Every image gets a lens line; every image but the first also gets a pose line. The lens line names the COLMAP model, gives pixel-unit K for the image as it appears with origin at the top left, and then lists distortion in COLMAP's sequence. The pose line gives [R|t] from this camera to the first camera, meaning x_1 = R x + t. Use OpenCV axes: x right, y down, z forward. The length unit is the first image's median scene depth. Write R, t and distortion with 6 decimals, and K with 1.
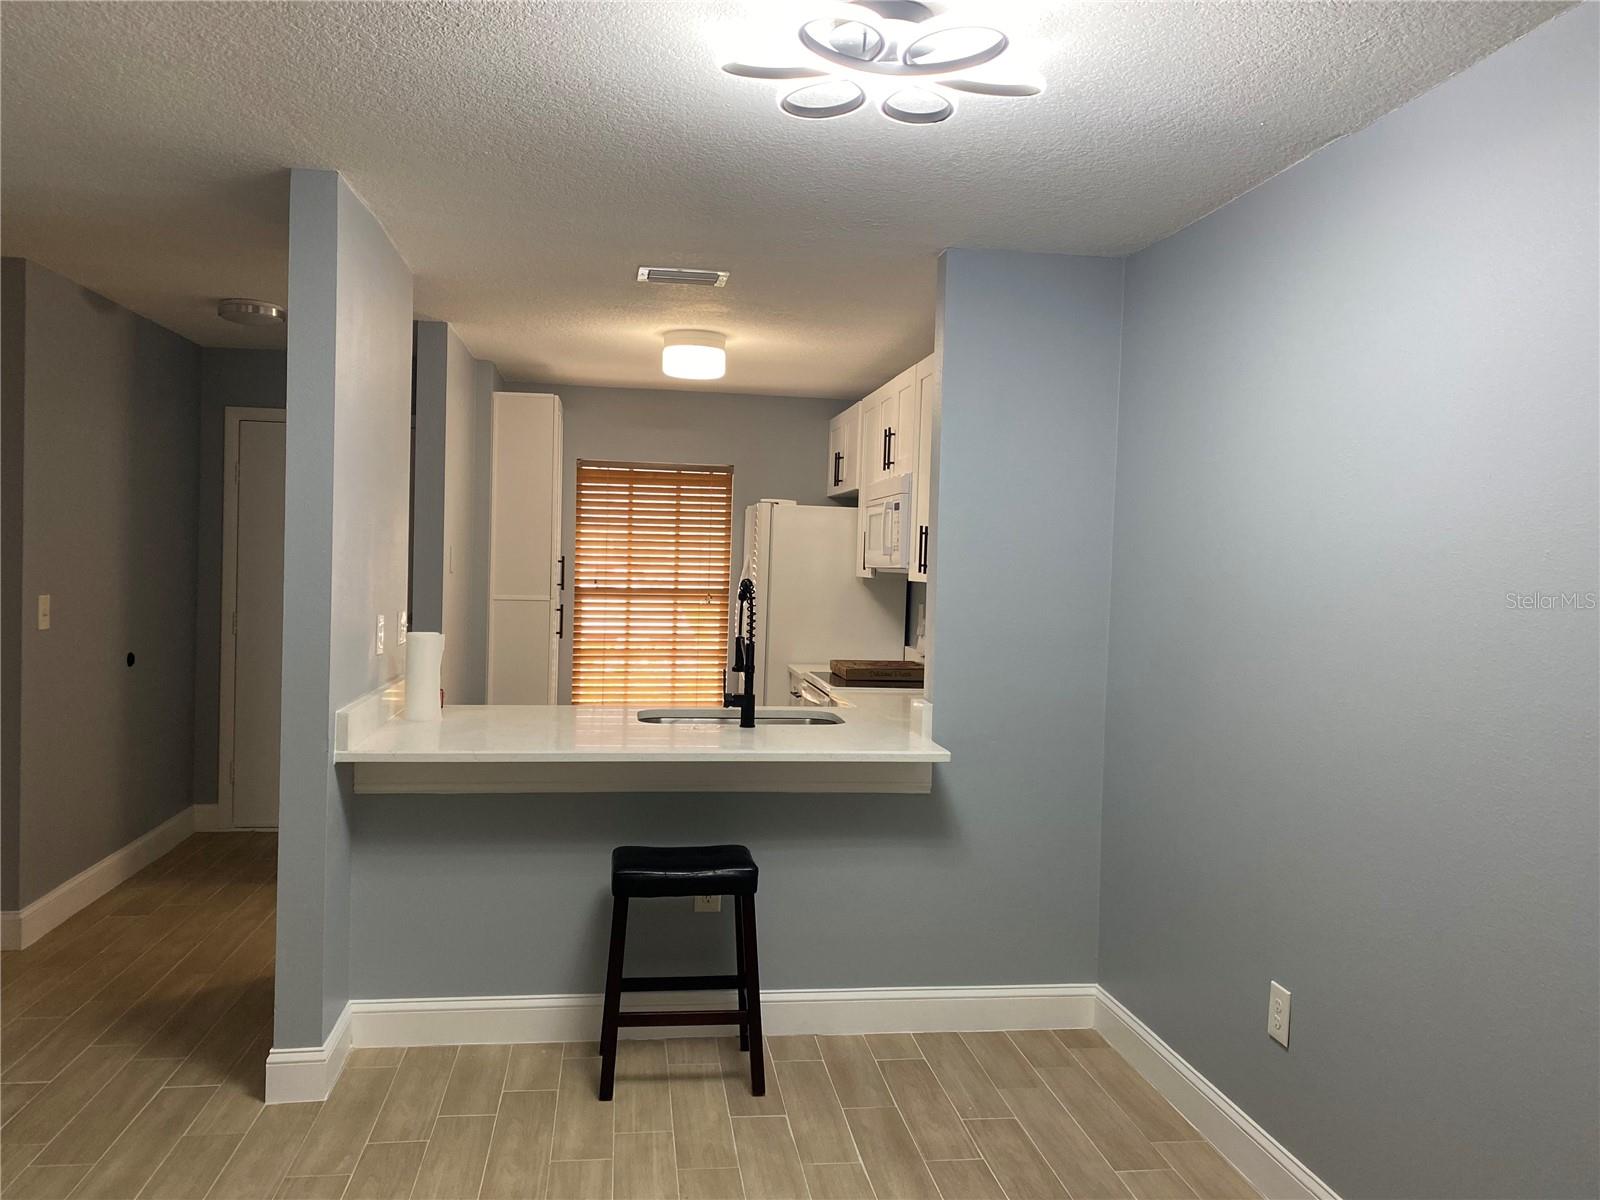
lens RADIAL K [[1220.6, 0, 795.4], [0, 1220.6, 600.2], [0, 0, 1]] dist [0.140334, -0.420824]
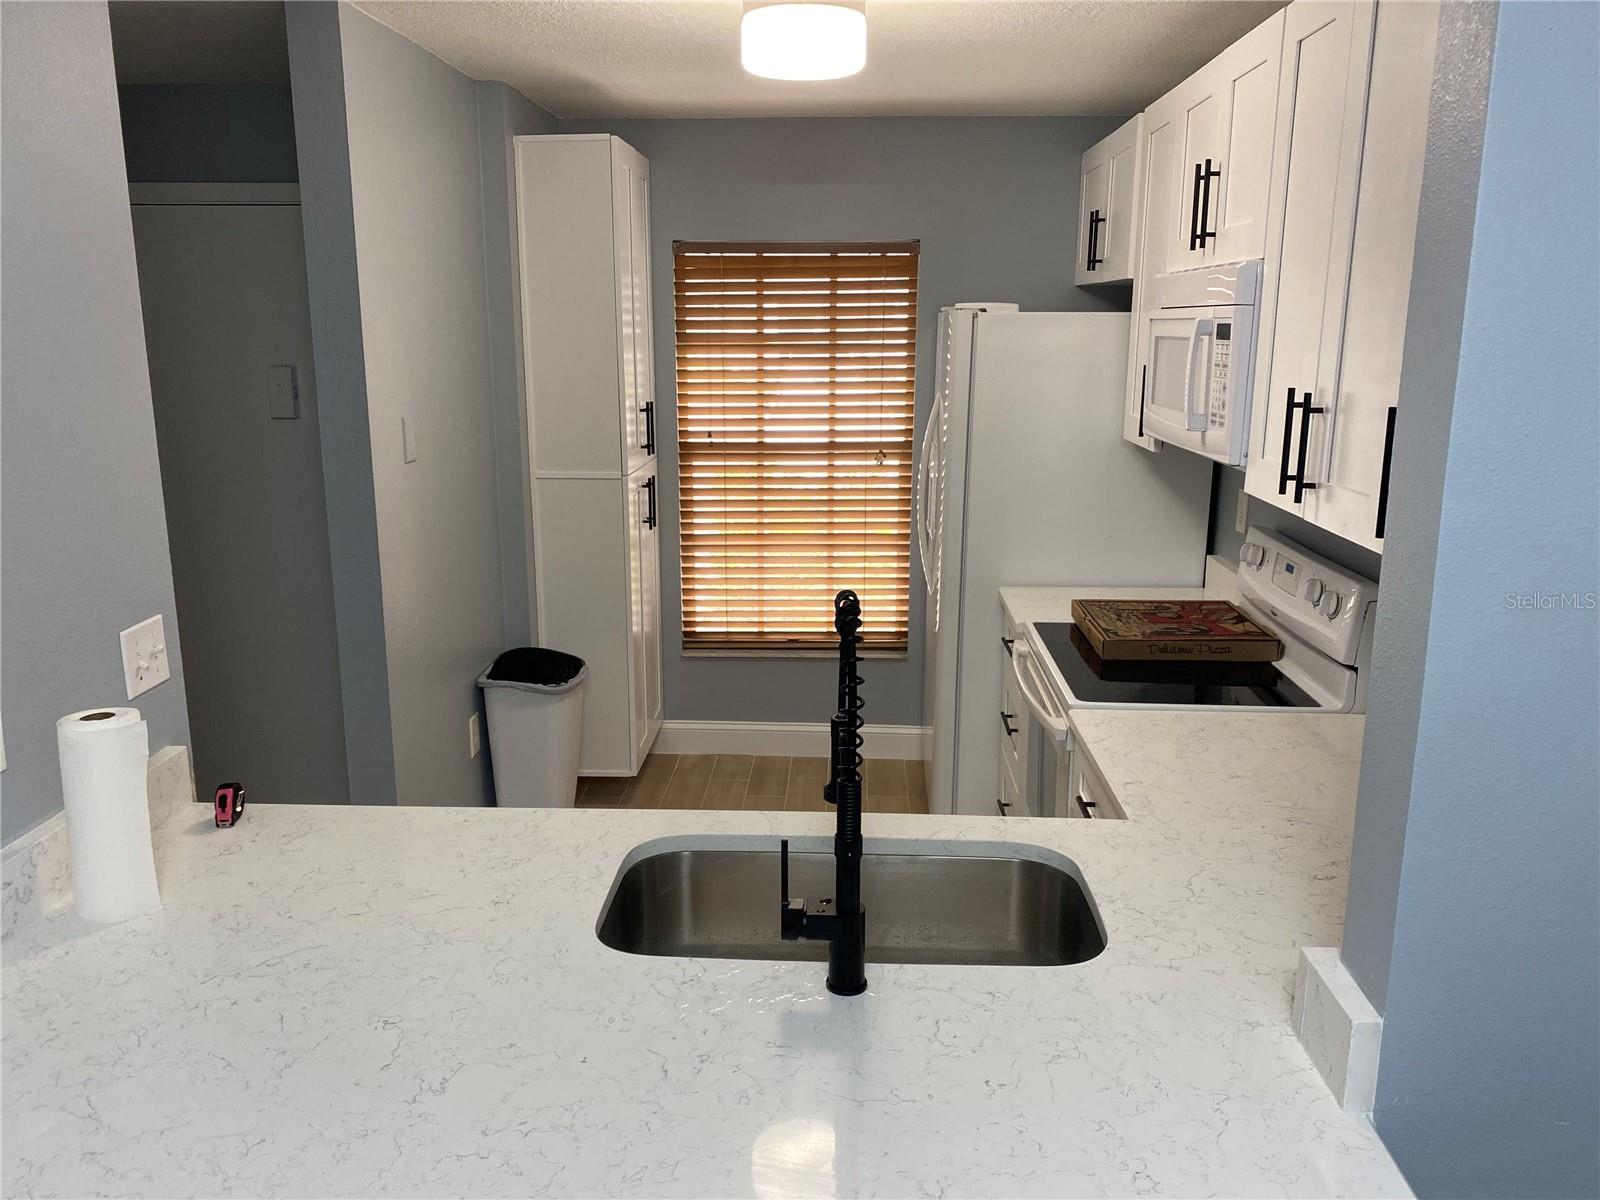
lens RADIAL K [[1220.6, 0, 795.4], [0, 1220.6, 600.2], [0, 0, 1]] dist [0.140334, -0.420824]
pose [[0.981315, 0.014192, -0.191883, 0.010076], [0.022160, 0.982303, 0.185981, -0.050749], [0.191127, -0.186758, 0.963635, 0.369604]]
